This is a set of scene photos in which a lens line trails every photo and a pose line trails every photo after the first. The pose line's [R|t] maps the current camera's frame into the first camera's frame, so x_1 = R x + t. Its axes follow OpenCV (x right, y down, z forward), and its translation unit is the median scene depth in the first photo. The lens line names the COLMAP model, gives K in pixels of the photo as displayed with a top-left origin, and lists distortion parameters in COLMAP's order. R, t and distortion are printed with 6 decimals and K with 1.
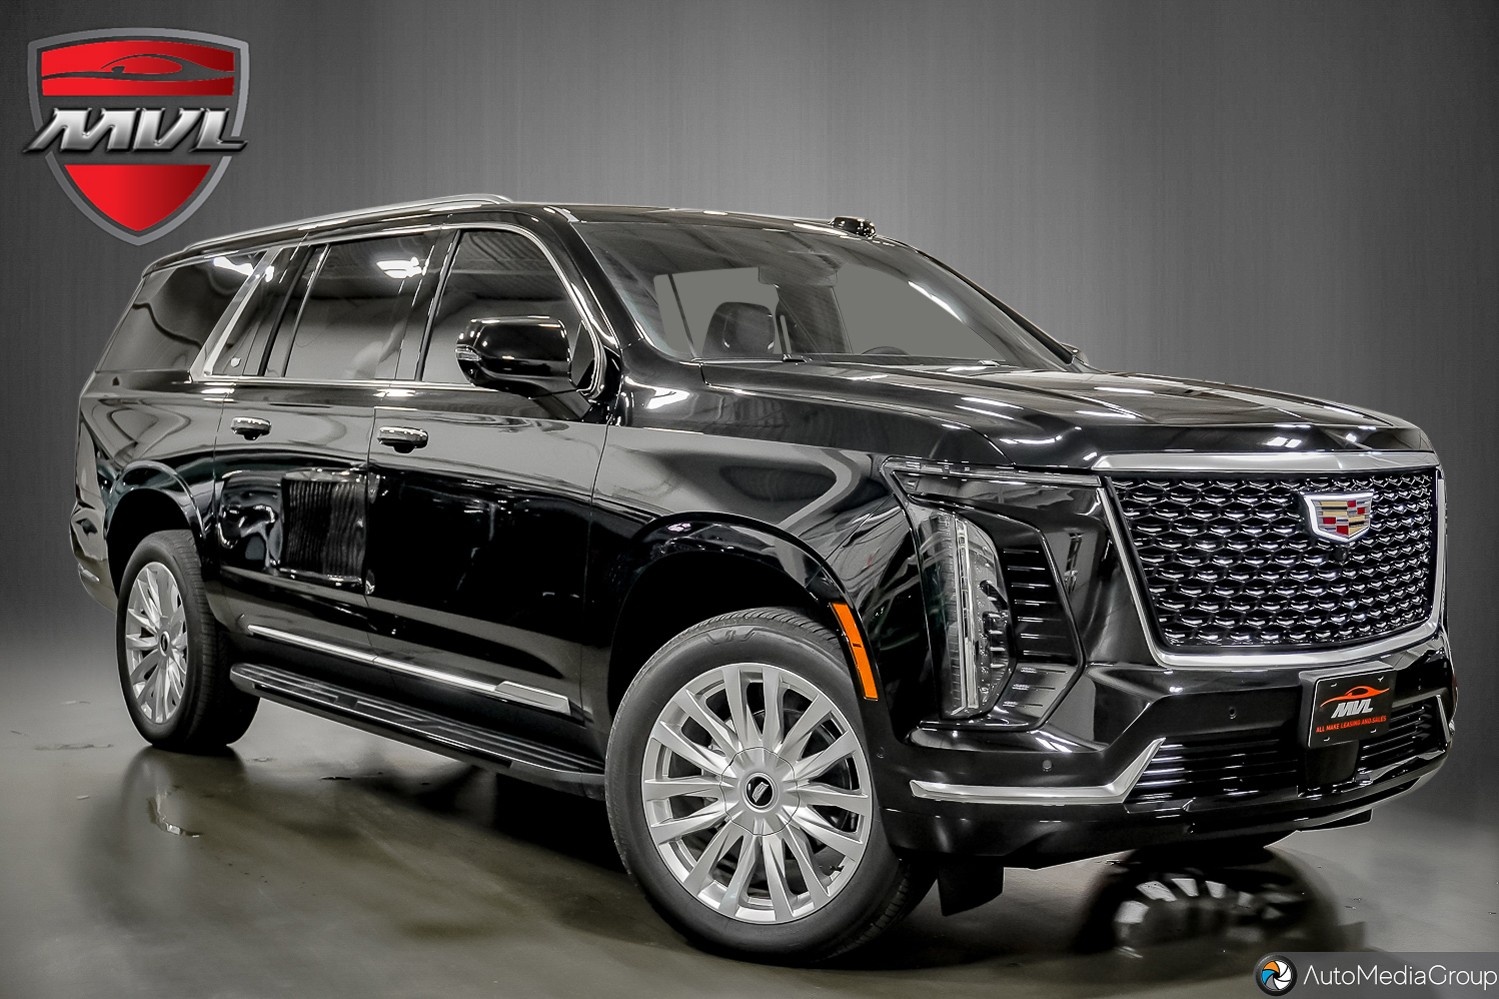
lens RADIAL K [[1871.8, 0, 750.6], [0, 1871.8, 501.7], [0, 0, 1]] dist [-0.001040, 0.009576]
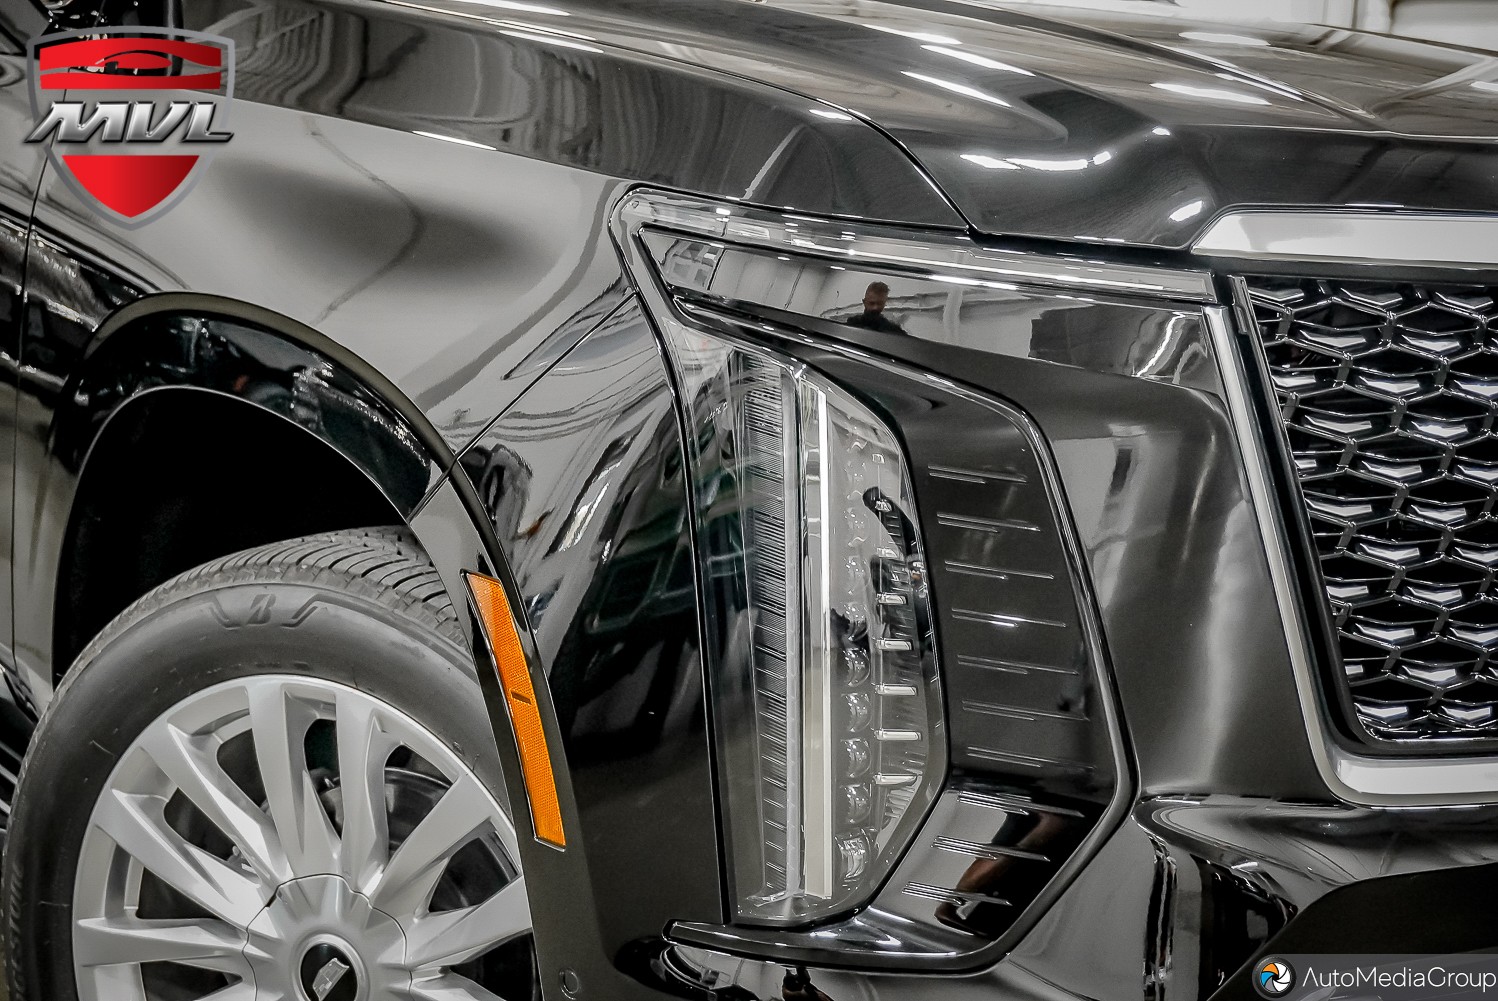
lens RADIAL K [[2180.0, 0, 748.3], [0, 2180.0, 500.8], [0, 0, 1]] dist [0.112206, -0.012837]
pose [[0.998667, 0.050797, 0.009155, 0.086334], [-0.051566, 0.989641, 0.133980, -0.019933], [-0.002254, -0.134274, 0.990942, 0.520854]]
